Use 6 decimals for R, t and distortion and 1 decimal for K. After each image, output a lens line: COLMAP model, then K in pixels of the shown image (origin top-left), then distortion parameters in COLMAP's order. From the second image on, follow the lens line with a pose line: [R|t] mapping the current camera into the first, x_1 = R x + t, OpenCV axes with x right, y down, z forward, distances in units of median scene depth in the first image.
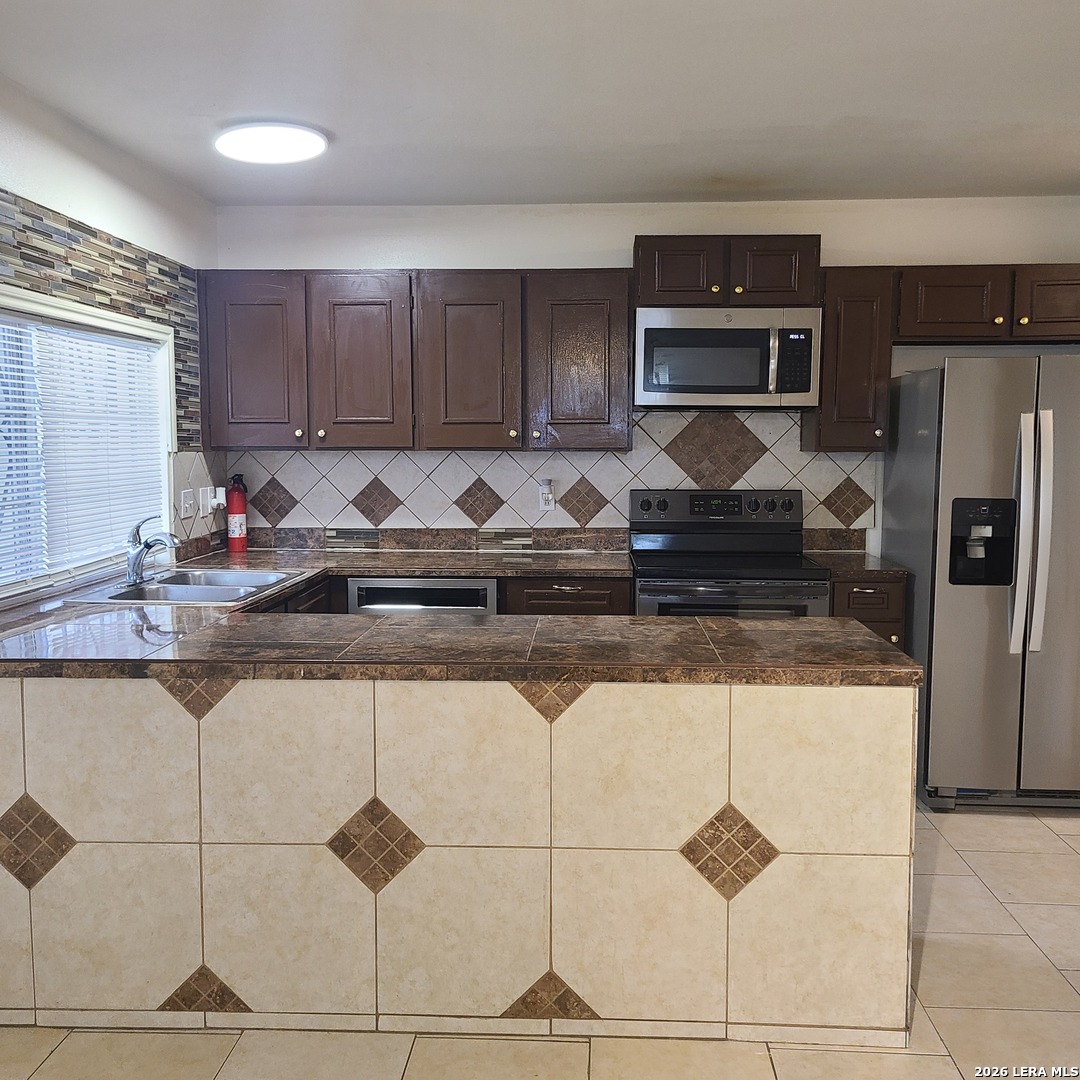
lens RADIAL K [[1080.1, 0, 545.2], [0, 1080.1, 535.5], [0, 0, 1]] dist [0.039763, 0.000000]
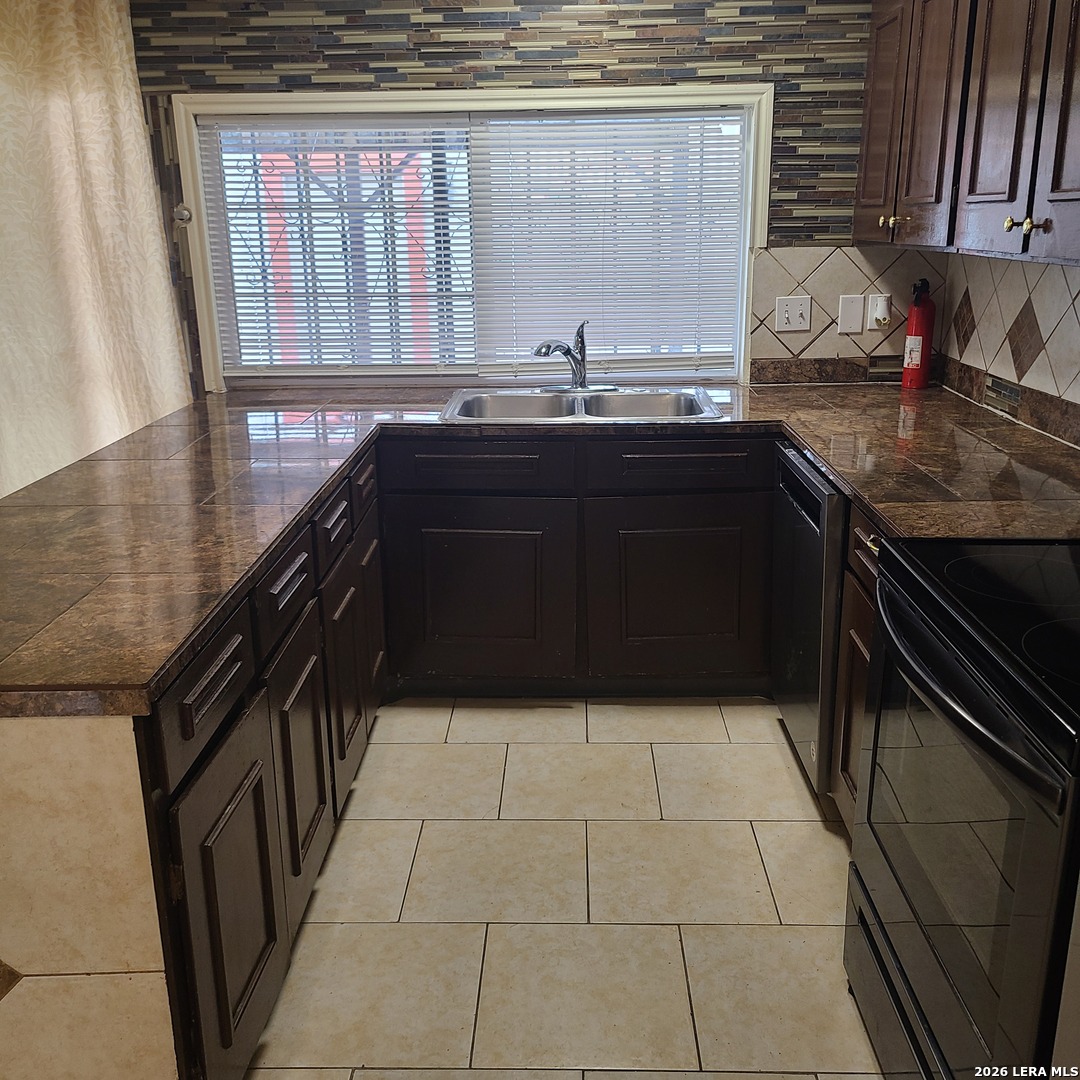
lens RADIAL K [[1080.1, 0, 542.6], [0, 1080.1, 540.6], [0, 0, 1]] dist [0.039763, 0.000000]
pose [[0.024637, 0.286651, -0.957718, 0.496755], [-0.075980, 0.955775, 0.284115, -0.084808], [0.996805, 0.065768, 0.045327, 0.807899]]
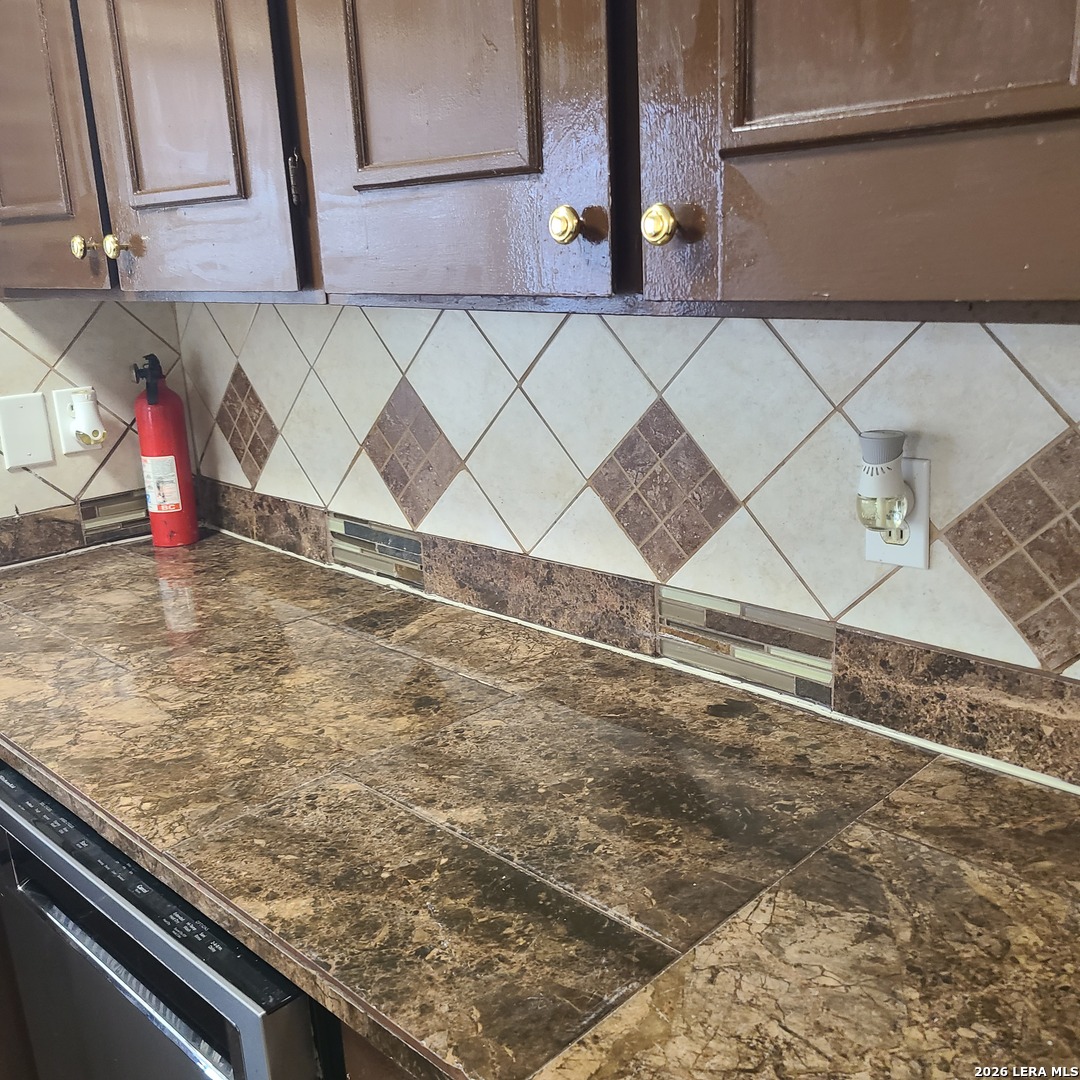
lens RADIAL K [[1080.1, 0, 569.0], [0, 1080.1, 540.6], [0, 0, 1]] dist [0.039763, 0.000000]
pose [[0.754607, 0.147225, -0.639448, 0.106812], [-0.023485, 0.979940, 0.197904, -0.080323], [0.655757, -0.134322, 0.742927, 0.883081]]
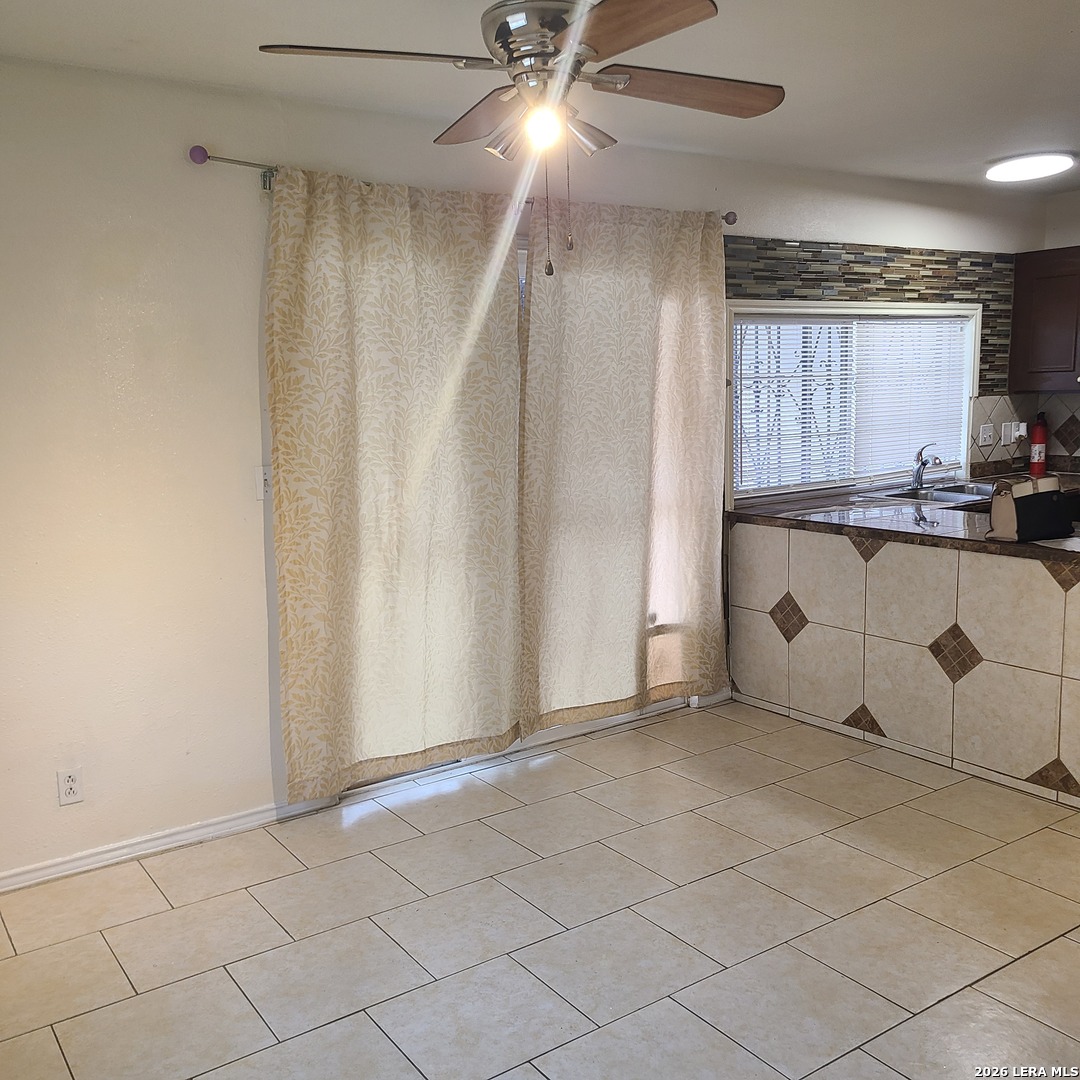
lens RADIAL K [[1080.1, 0, 554.1], [0, 1080.1, 556.5], [0, 0, 1]] dist [0.039763, 0.000000]
pose [[0.619080, 0.112953, -0.777163, 0.410724], [-0.044477, 0.993057, 0.108901, -0.002772], [0.784068, -0.032853, 0.619805, -0.263701]]
